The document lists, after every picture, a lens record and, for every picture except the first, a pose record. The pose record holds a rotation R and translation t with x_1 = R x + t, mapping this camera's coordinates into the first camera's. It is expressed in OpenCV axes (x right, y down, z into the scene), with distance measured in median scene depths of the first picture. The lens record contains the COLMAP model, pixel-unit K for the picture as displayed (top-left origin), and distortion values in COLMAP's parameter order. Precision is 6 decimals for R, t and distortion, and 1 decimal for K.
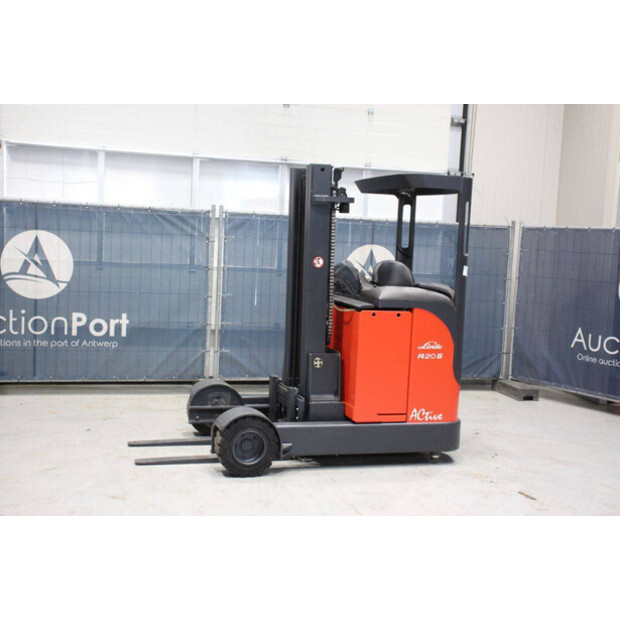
lens RADIAL K [[869.8, 0, 316.5], [0, 869.8, 307.3], [0, 0, 1]] dist [0.072346, 0.000000]
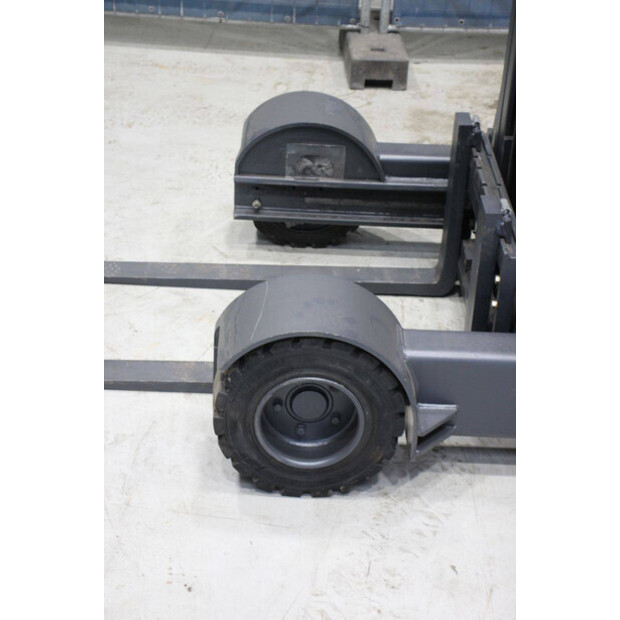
lens RADIAL K [[1155.9, 0, 312.5], [0, 1155.9, 312.1], [0, 0, 1]] dist [0.189815, 0.000000]
pose [[0.954959, 0.148171, -0.257099, 0.021778], [-0.024576, 0.902928, 0.429089, -0.046257], [0.295720, -0.403444, 0.865900, 0.554065]]
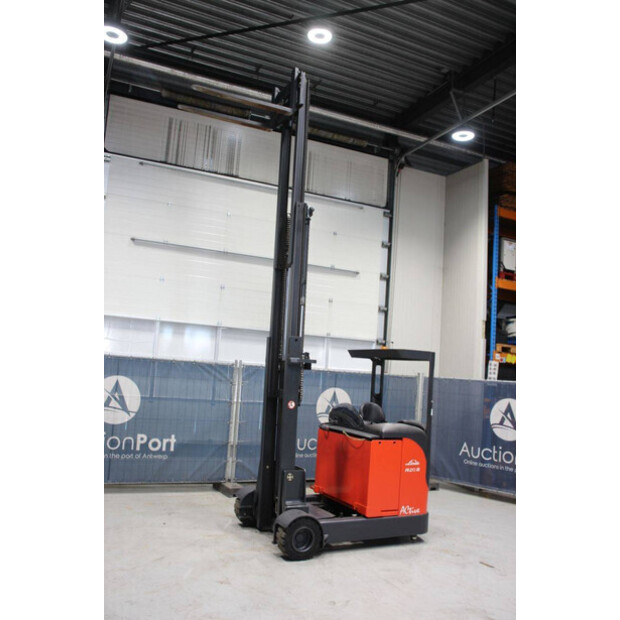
lens RADIAL K [[566.4, 0, 313.2], [0, 566.4, 311.4], [0, 0, 1]] dist [-0.079897, 0.000000]
pose [[0.983908, 0.038150, 0.174556, -0.197744], [-0.006710, 0.984140, -0.177268, -0.036305], [-0.178550, 0.173244, 0.968559, 0.044122]]
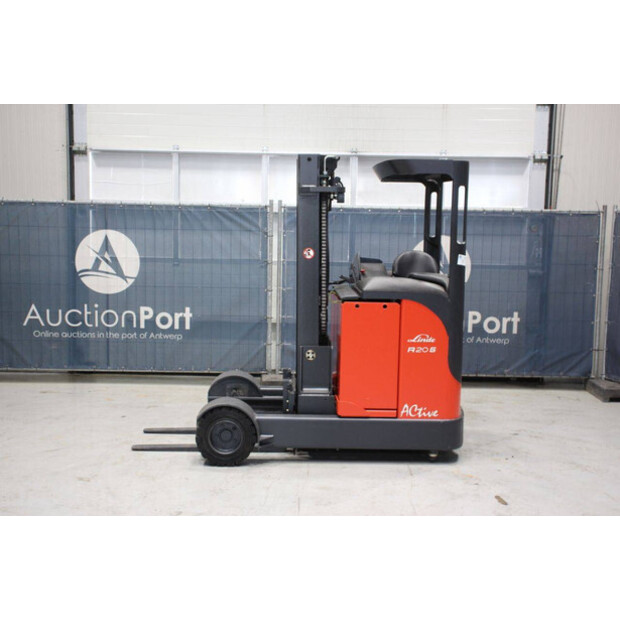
lens RADIAL K [[875.3, 0, 314.7], [0, 875.3, 306.3], [0, 0, 1]] dist [0.063602, 0.000000]
pose [[0.963042, -0.003109, -0.269333, 0.252106], [0.003451, 0.999994, 0.000796, 0.006768], [0.269329, -0.001696, 0.963047, 0.039731]]
